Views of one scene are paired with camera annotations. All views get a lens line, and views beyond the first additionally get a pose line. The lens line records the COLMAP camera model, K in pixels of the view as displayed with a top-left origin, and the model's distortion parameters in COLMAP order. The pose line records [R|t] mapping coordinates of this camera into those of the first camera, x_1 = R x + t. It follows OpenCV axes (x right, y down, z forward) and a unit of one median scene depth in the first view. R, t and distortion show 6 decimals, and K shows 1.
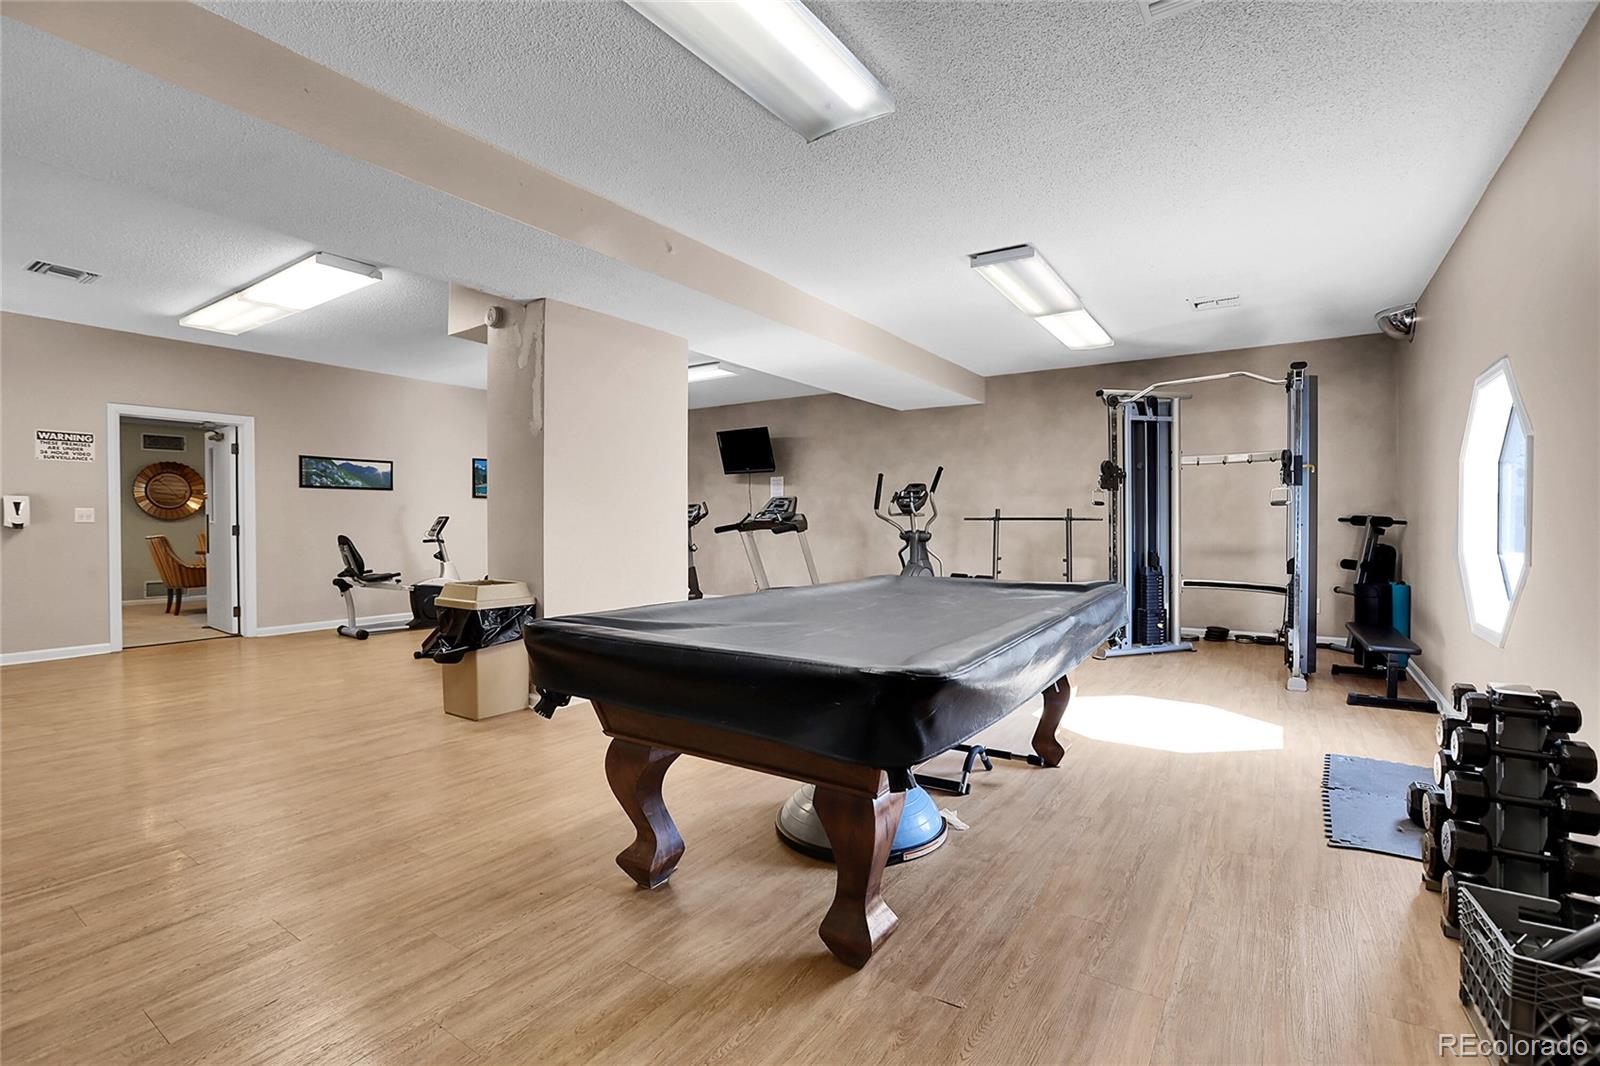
lens RADIAL K [[726.6, 0, 804.4], [0, 726.6, 530.1], [0, 0, 1]] dist [-0.048471, 0.014737]
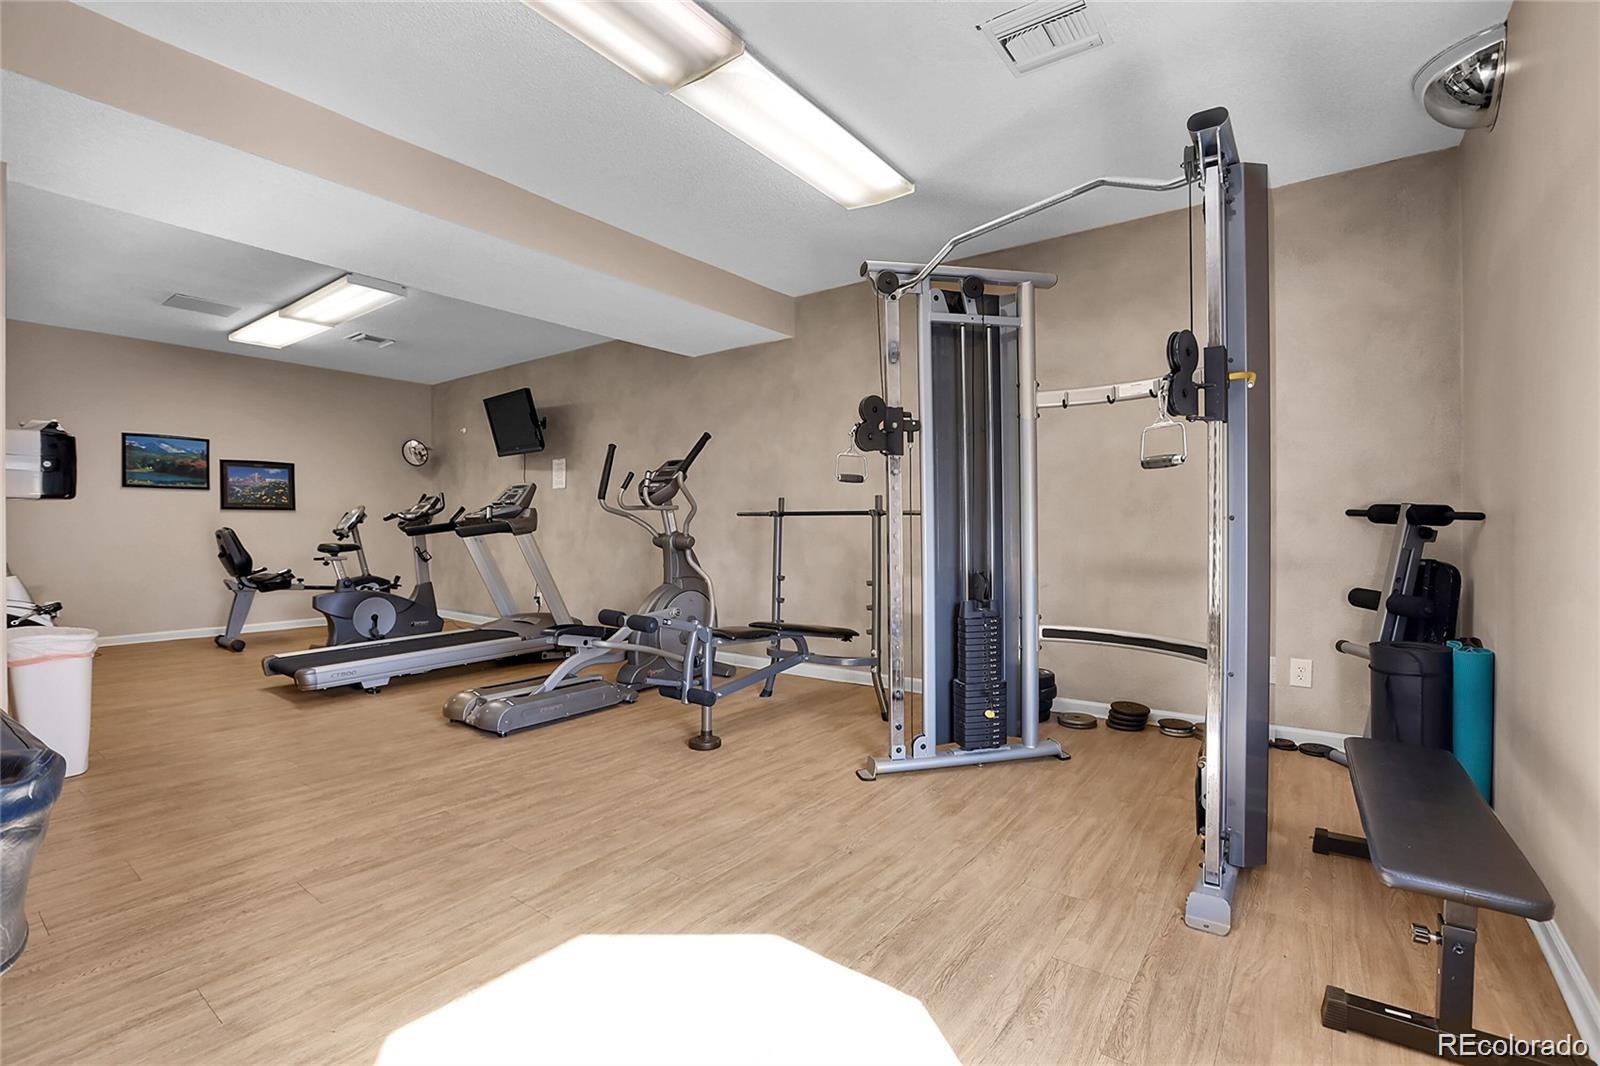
lens RADIAL K [[726.6, 0, 804.4], [0, 726.6, 530.1], [0, 0, 1]] dist [-0.048471, 0.014737]
pose [[0.998843, 0.002445, -0.048037, 0.384987], [-0.002803, 0.999969, -0.007392, 0.003444], [0.048017, 0.007519, 0.998818, 0.465565]]
